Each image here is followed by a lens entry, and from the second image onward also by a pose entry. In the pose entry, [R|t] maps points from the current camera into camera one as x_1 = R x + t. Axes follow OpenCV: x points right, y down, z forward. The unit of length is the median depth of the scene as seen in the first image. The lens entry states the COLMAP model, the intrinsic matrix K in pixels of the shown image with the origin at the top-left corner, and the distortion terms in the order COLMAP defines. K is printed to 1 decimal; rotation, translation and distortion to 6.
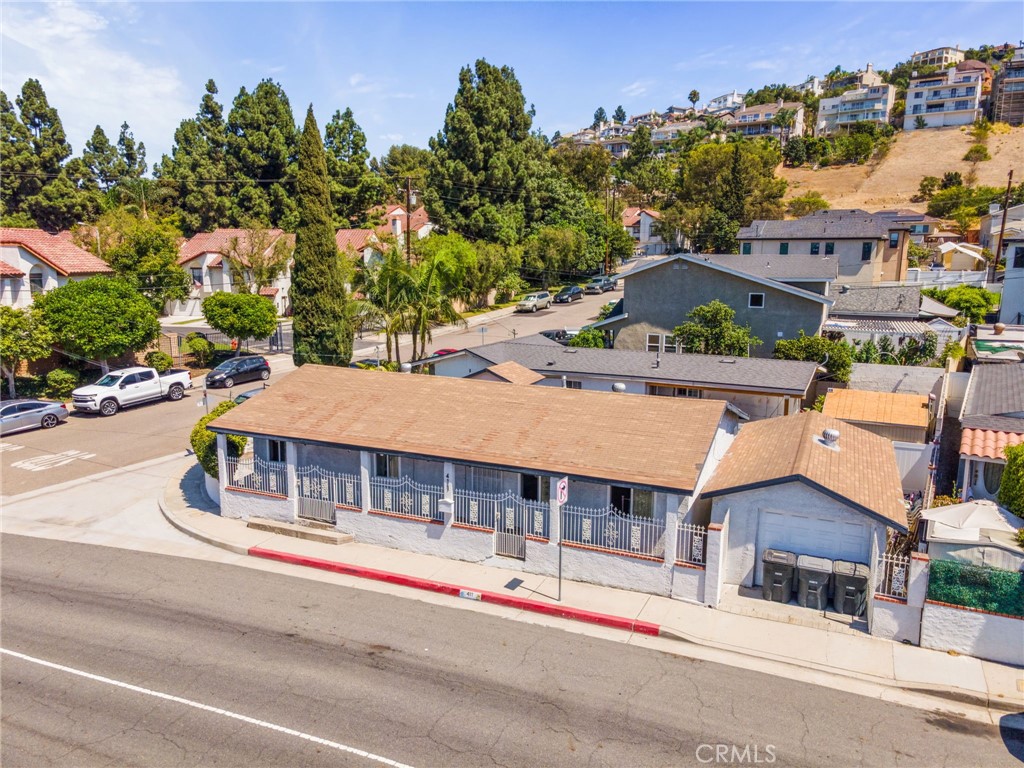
lens RADIAL K [[756.4, 0, 511.6], [0, 756.4, 382.1], [0, 0, 1]] dist [0.028803, 0.021876]
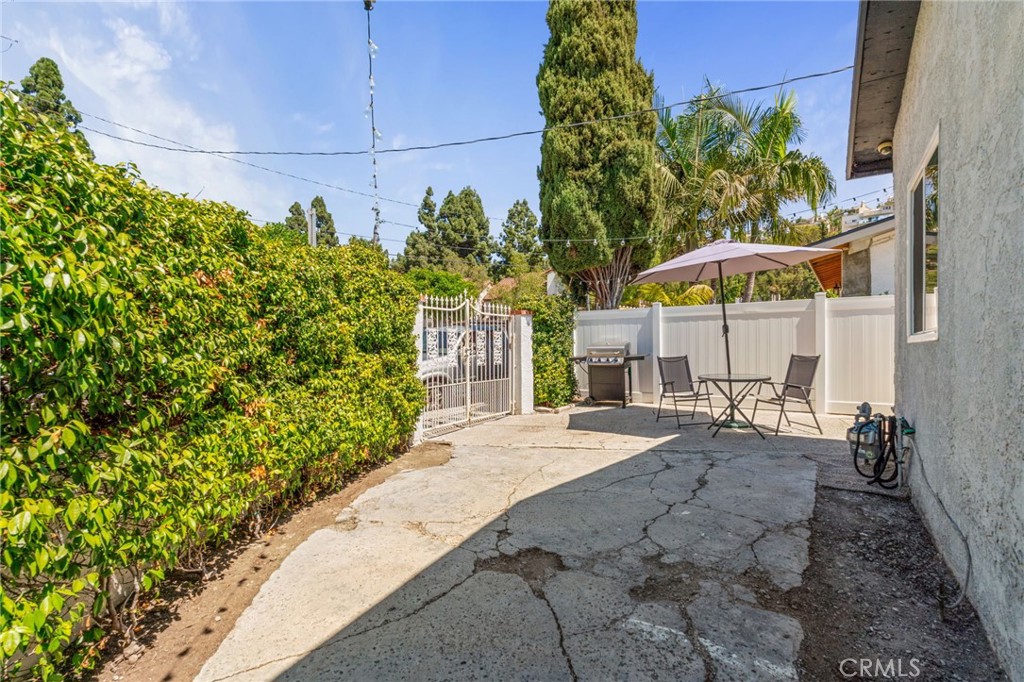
lens RADIAL K [[455.9, 0, 512.7], [0, 455.9, 346.2], [0, 0, 1]] dist [-0.027799, 0.000066]
pose [[0.983075, -0.005071, -0.183134, -0.090180], [-0.024959, 0.986590, -0.161297, 0.027665], [0.181496, 0.163138, 0.969766, 0.263457]]
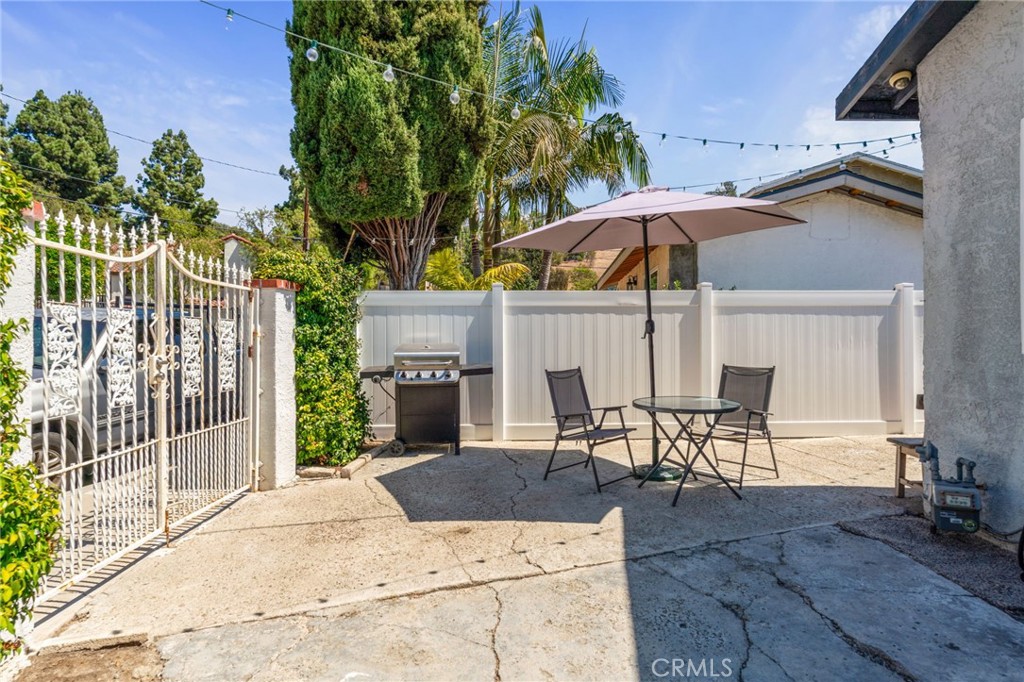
lens RADIAL K [[546.7, 0, 517.6], [0, 546.7, 348.3], [0, 0, 1]] dist [-0.010481, 0.002758]
pose [[0.918576, -0.001257, 0.395243, -0.103113], [0.063878, 0.987321, -0.145318, 0.022570], [-0.390049, 0.158733, 0.907009, 0.290497]]
